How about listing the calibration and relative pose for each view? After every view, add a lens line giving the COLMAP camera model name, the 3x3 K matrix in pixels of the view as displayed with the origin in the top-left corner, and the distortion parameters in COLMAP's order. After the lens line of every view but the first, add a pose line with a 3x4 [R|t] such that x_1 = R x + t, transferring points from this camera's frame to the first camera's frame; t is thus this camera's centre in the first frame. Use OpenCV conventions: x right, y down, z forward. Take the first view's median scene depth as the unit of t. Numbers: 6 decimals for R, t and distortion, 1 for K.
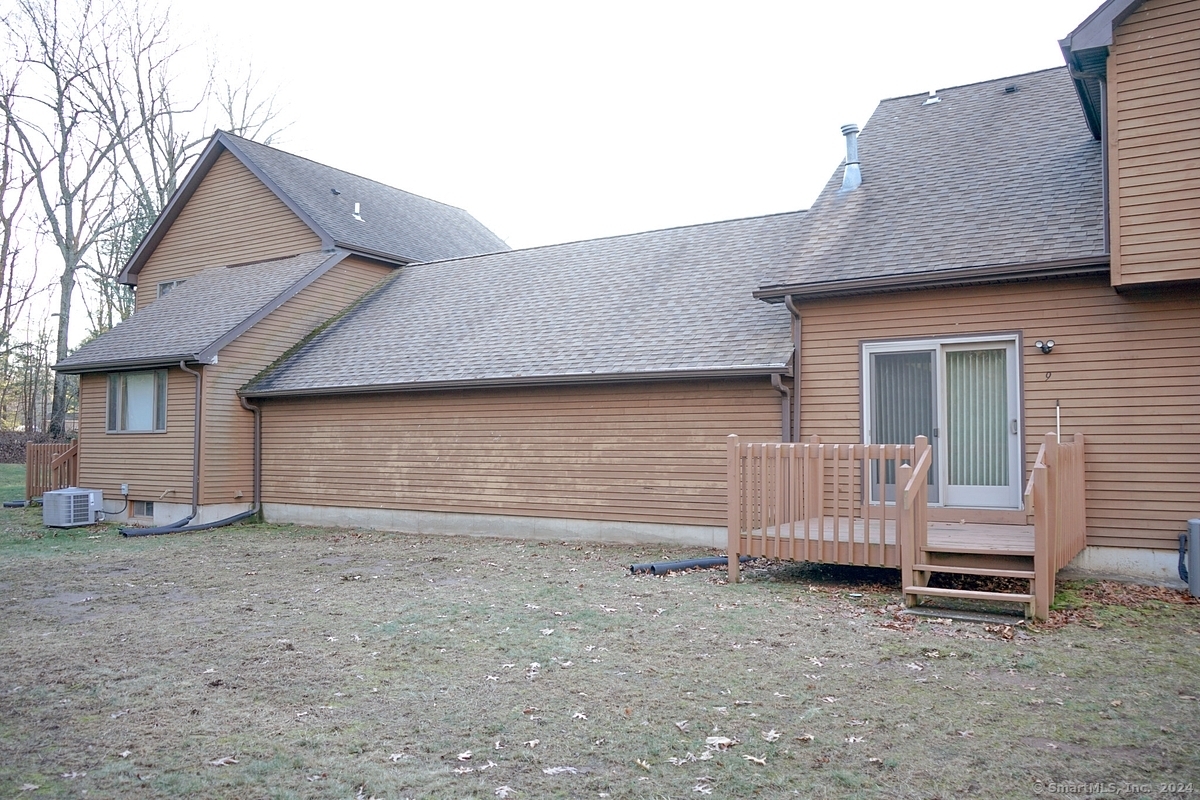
lens RADIAL K [[960.1, 0, 602.8], [0, 960.1, 409.0], [0, 0, 1]] dist [-0.005821, 0.002967]
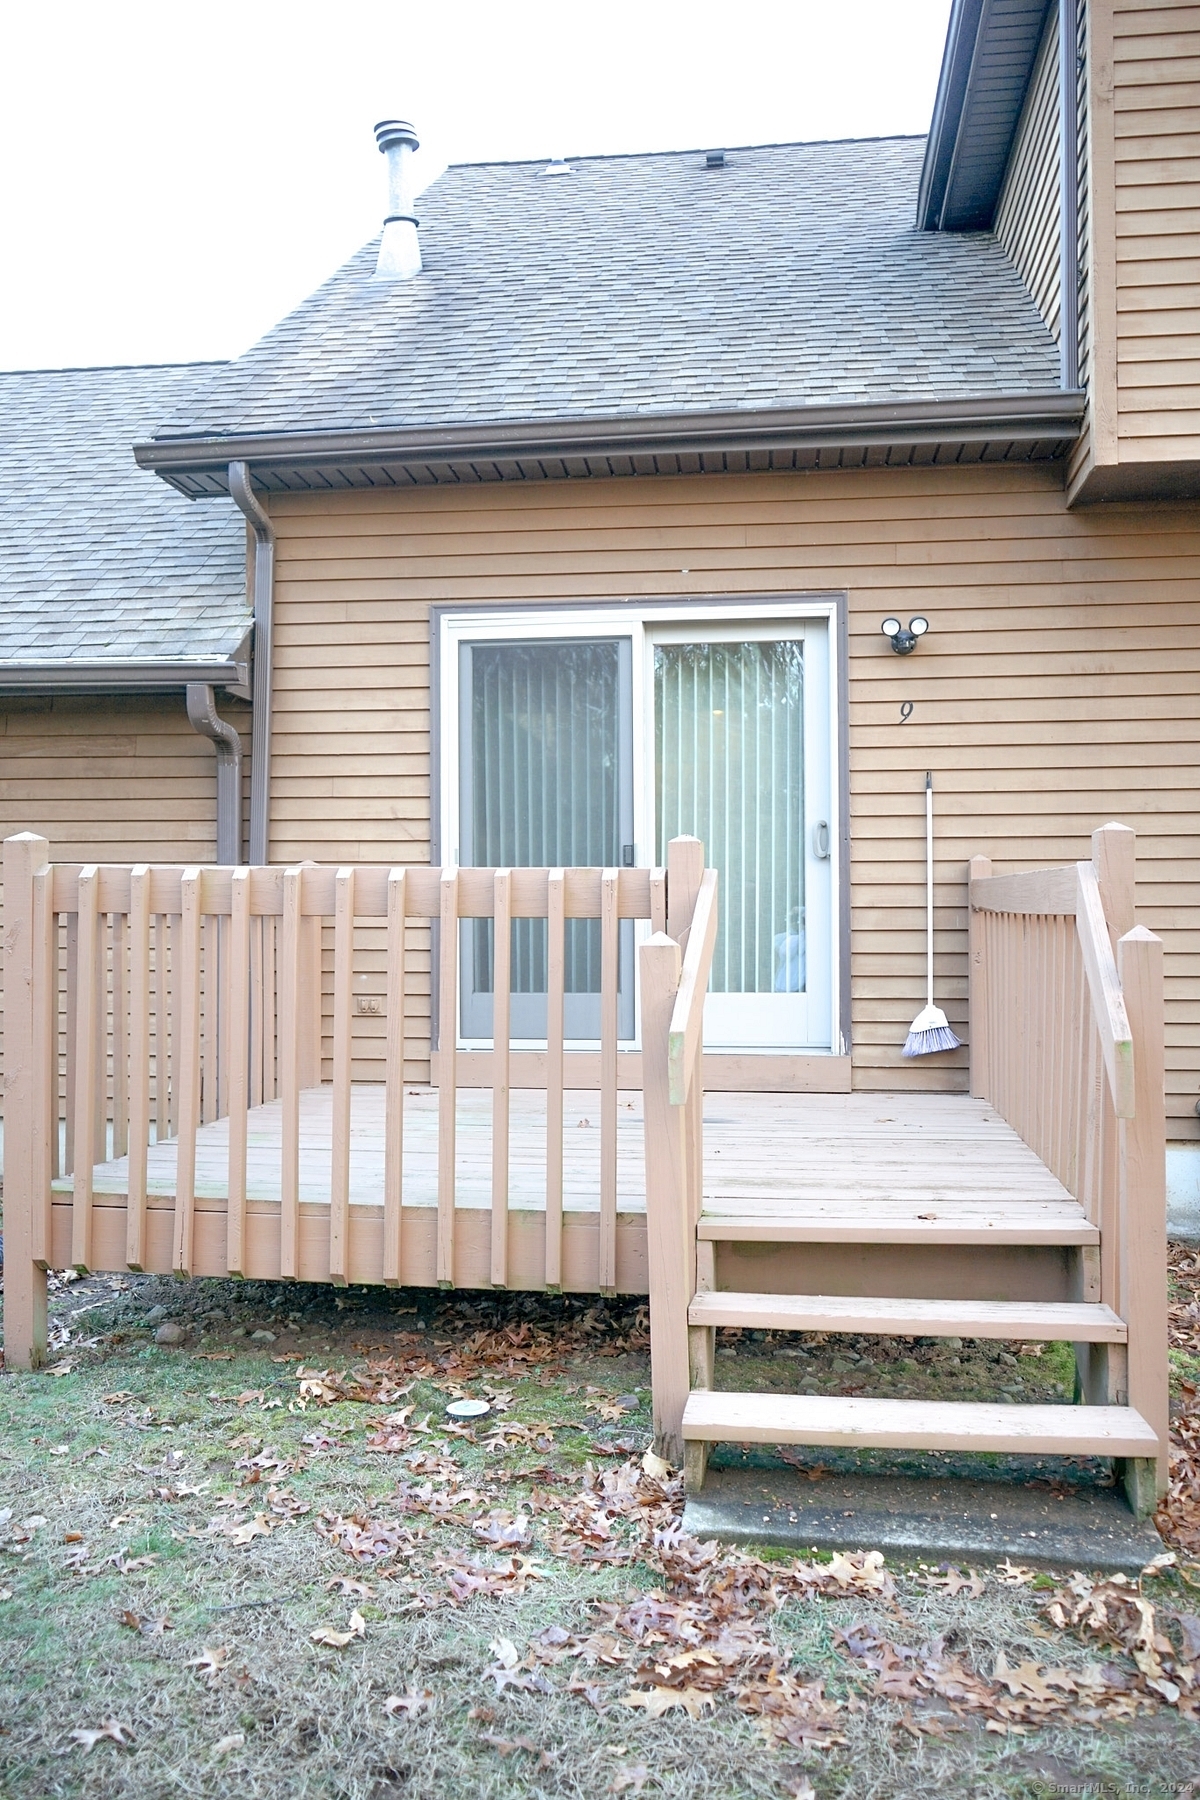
lens RADIAL K [[1440.2, 0, 600.0], [0, 1440.2, 900.0], [0, 0, 1]] dist [-0.005821, 0.002967]
pose [[0.907987, 0.006289, 0.418951, 0.095398], [-0.015462, 0.999709, 0.018505, 0.030760], [-0.418713, -0.023280, 0.907820, 0.471191]]
